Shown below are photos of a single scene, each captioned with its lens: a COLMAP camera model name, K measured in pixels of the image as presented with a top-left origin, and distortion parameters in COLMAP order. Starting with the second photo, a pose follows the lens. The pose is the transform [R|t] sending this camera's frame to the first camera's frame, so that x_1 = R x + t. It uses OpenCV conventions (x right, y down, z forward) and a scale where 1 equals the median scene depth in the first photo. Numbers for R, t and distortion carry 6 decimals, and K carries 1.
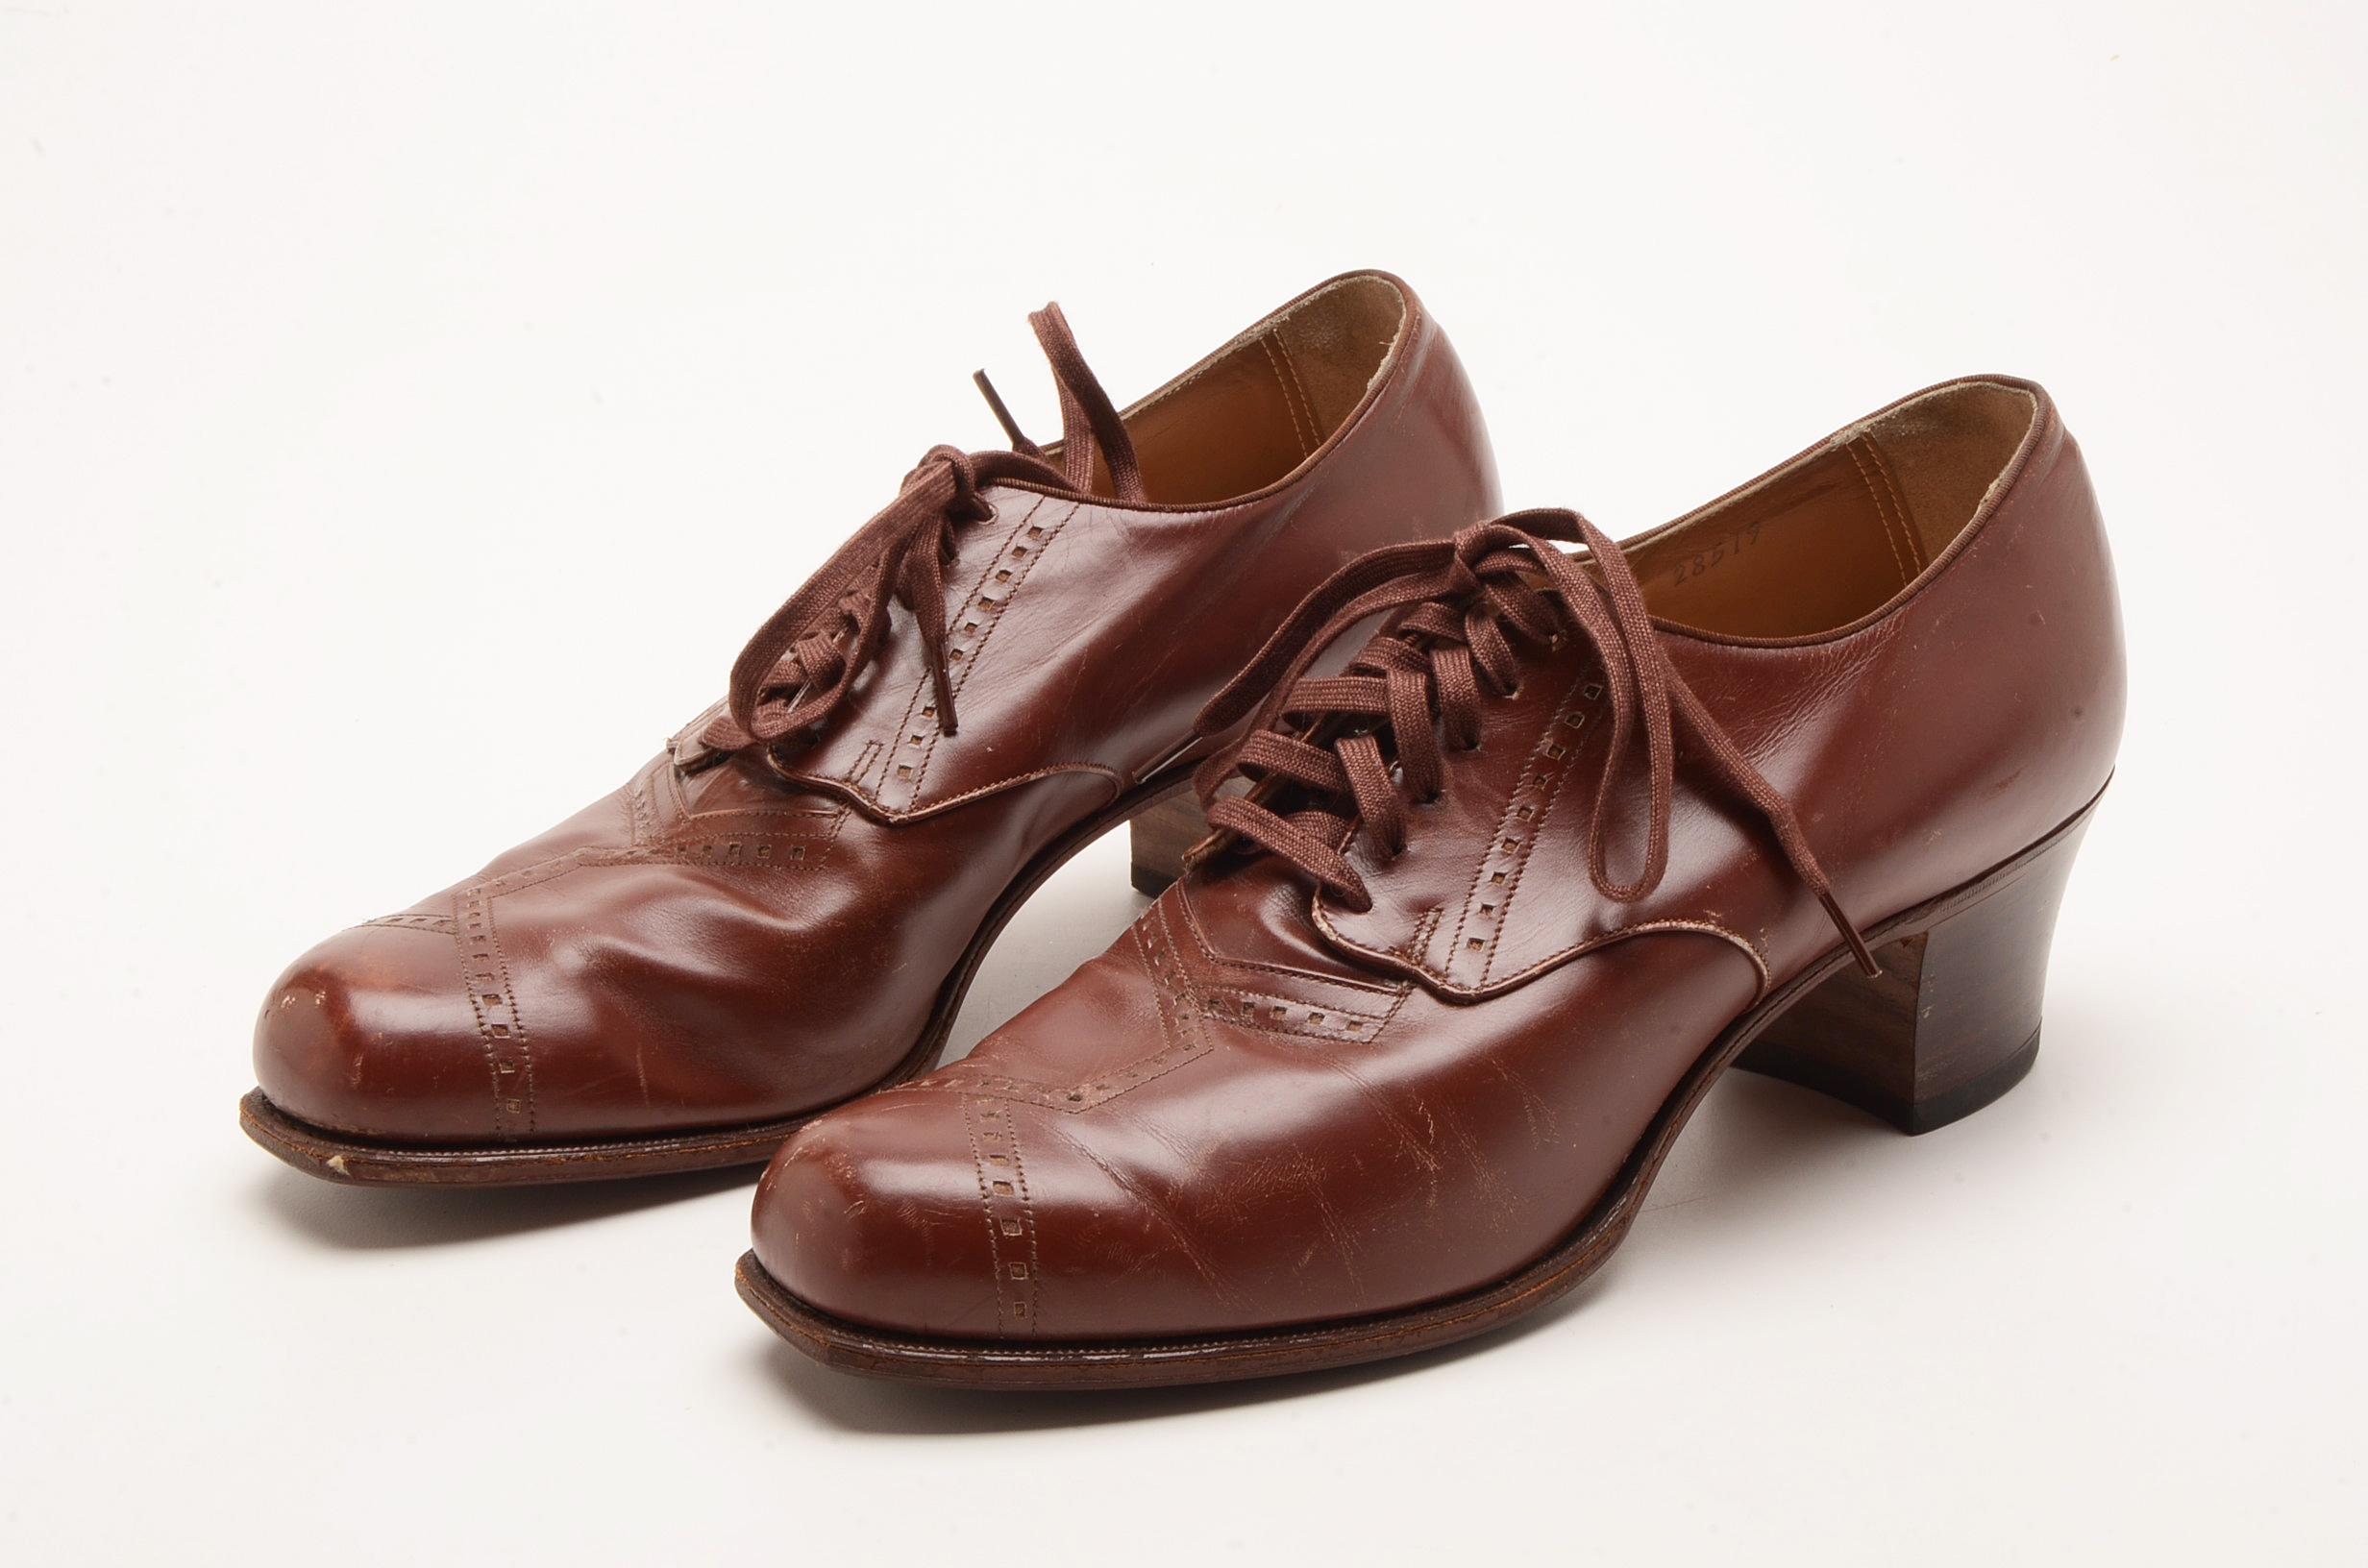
lens RADIAL K [[4271.5, 0, 1184.0], [0, 4271.5, 784.0], [0, 0, 1]] dist [-0.001366, -0.000130]
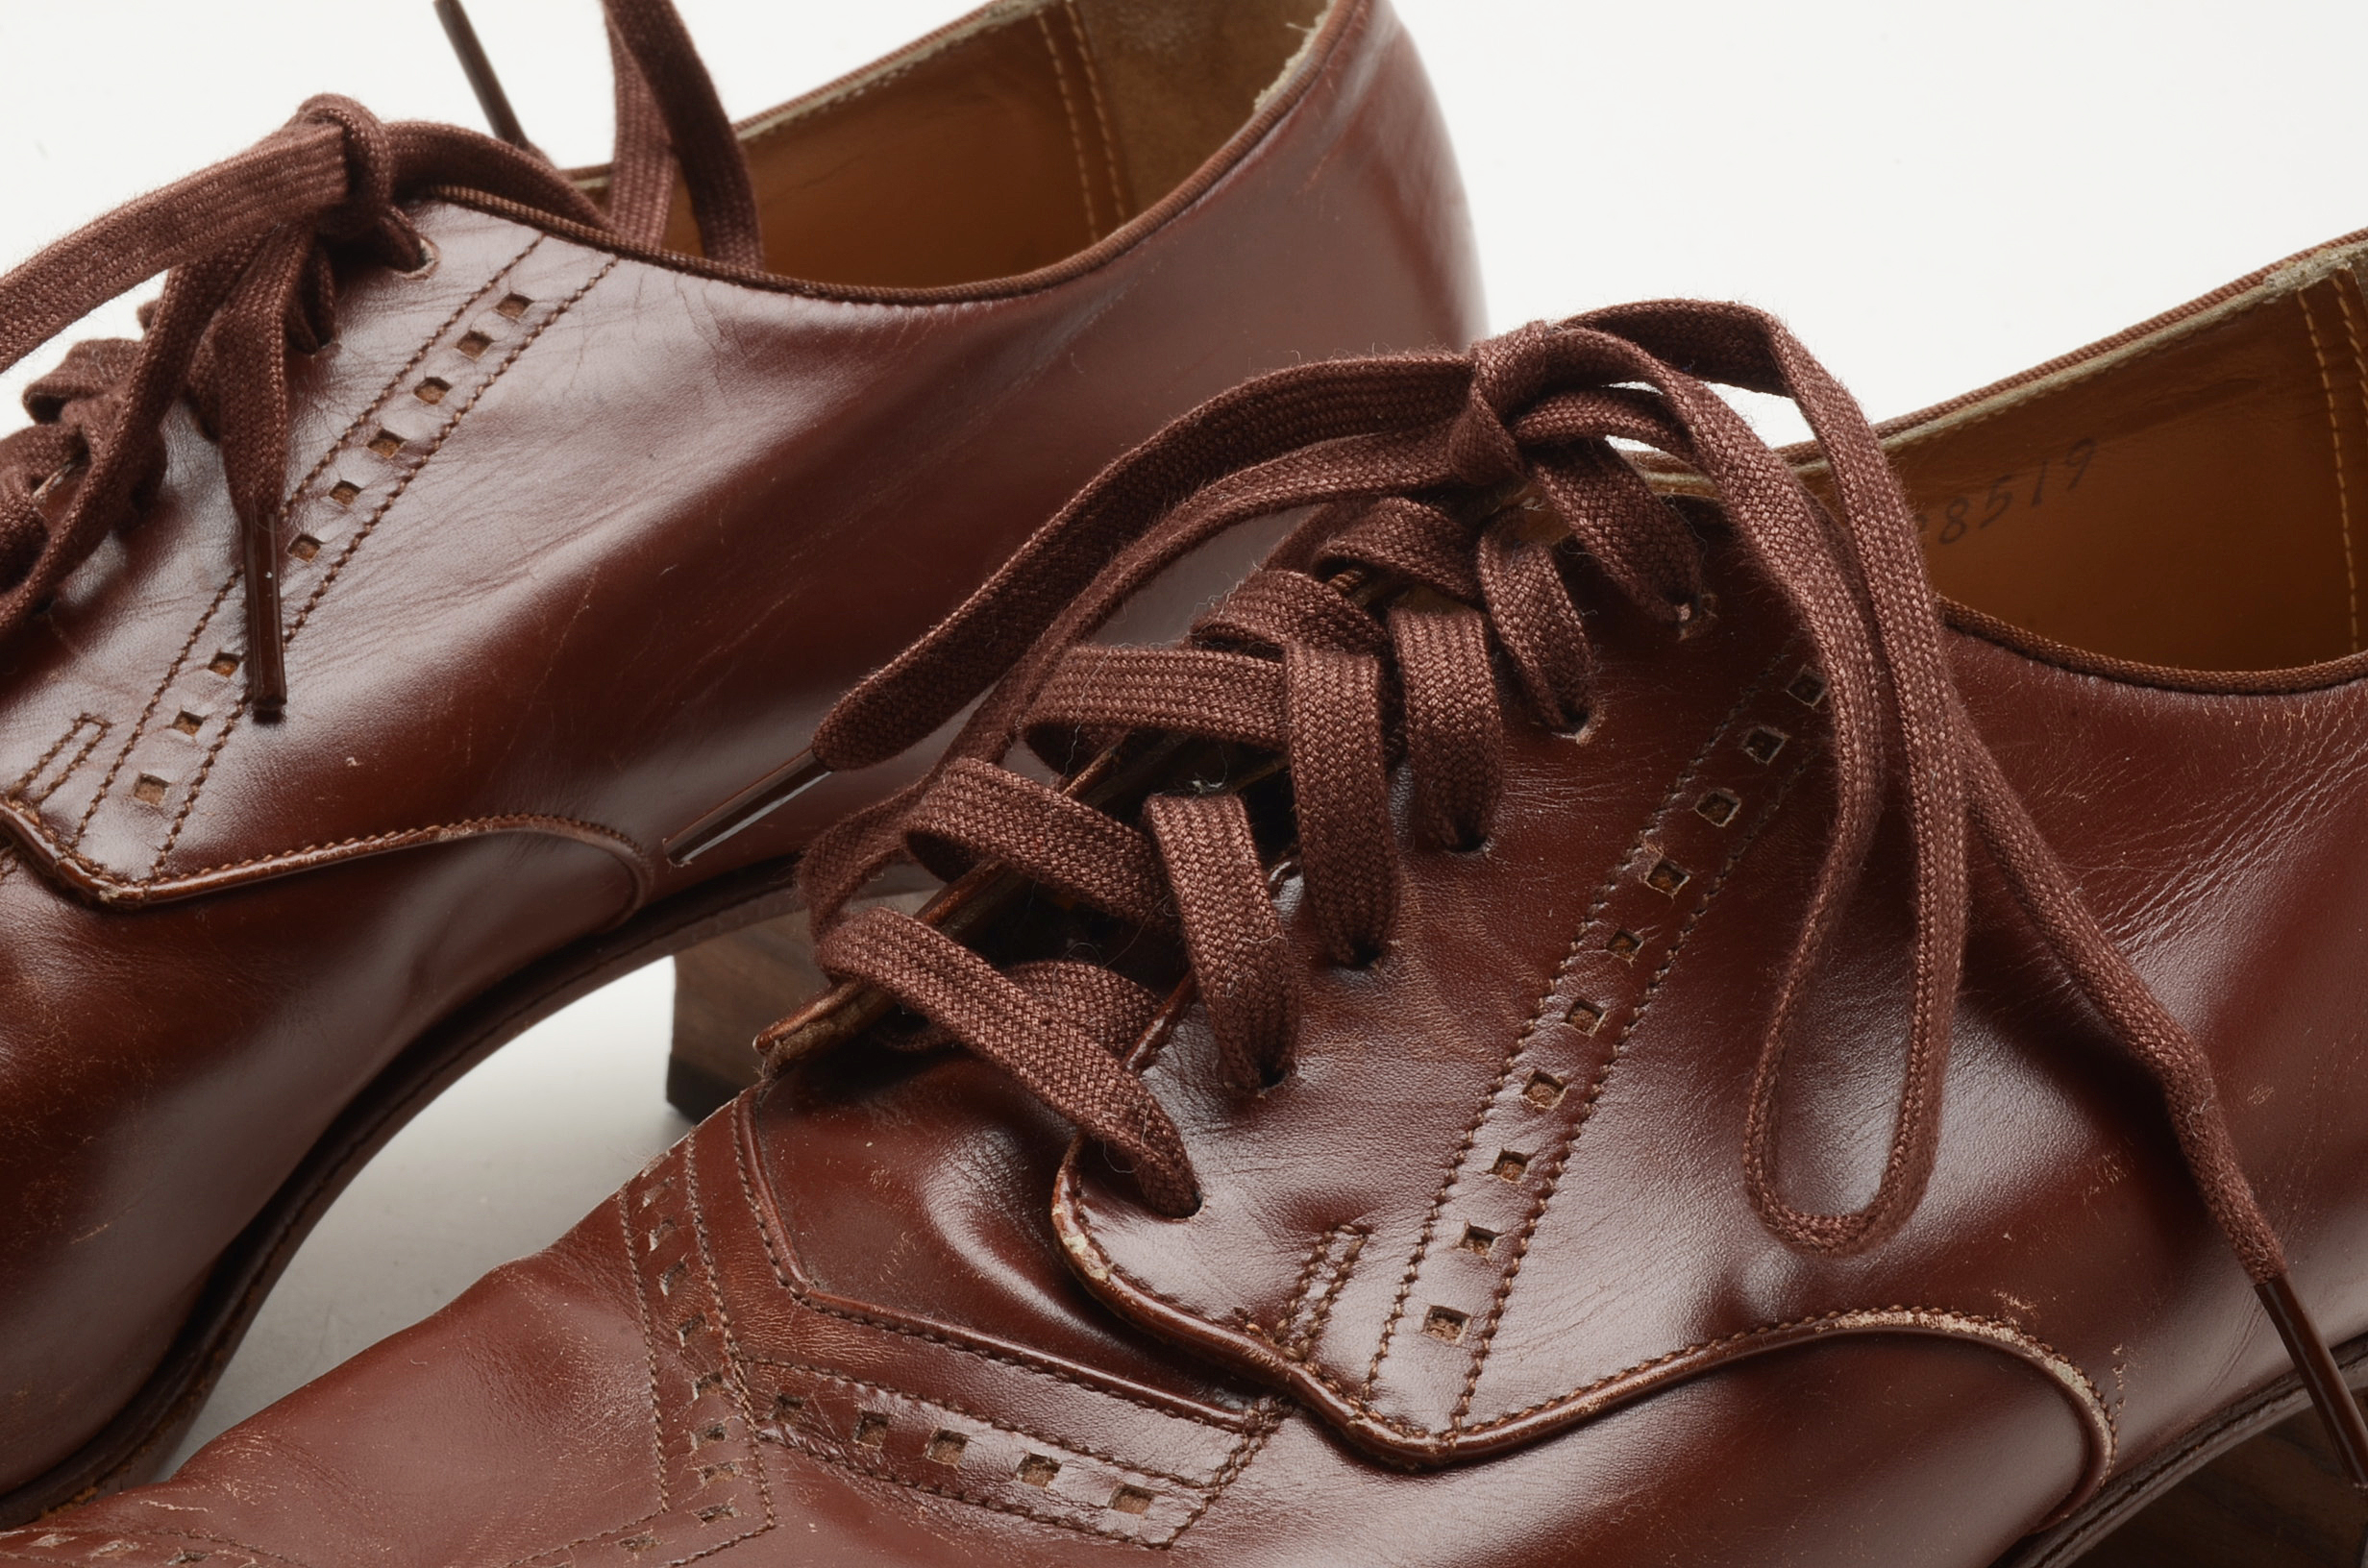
lens RADIAL K [[5526.0, 0, 1184.0], [0, 5526.0, 784.0], [0, 0, 1]] dist [-0.020659, -0.197644]
pose [[0.992983, 0.101294, 0.061022, 0.006034], [-0.098835, 0.994215, -0.042052, 0.010704], [-0.064928, 0.035726, 0.997250, 0.460199]]
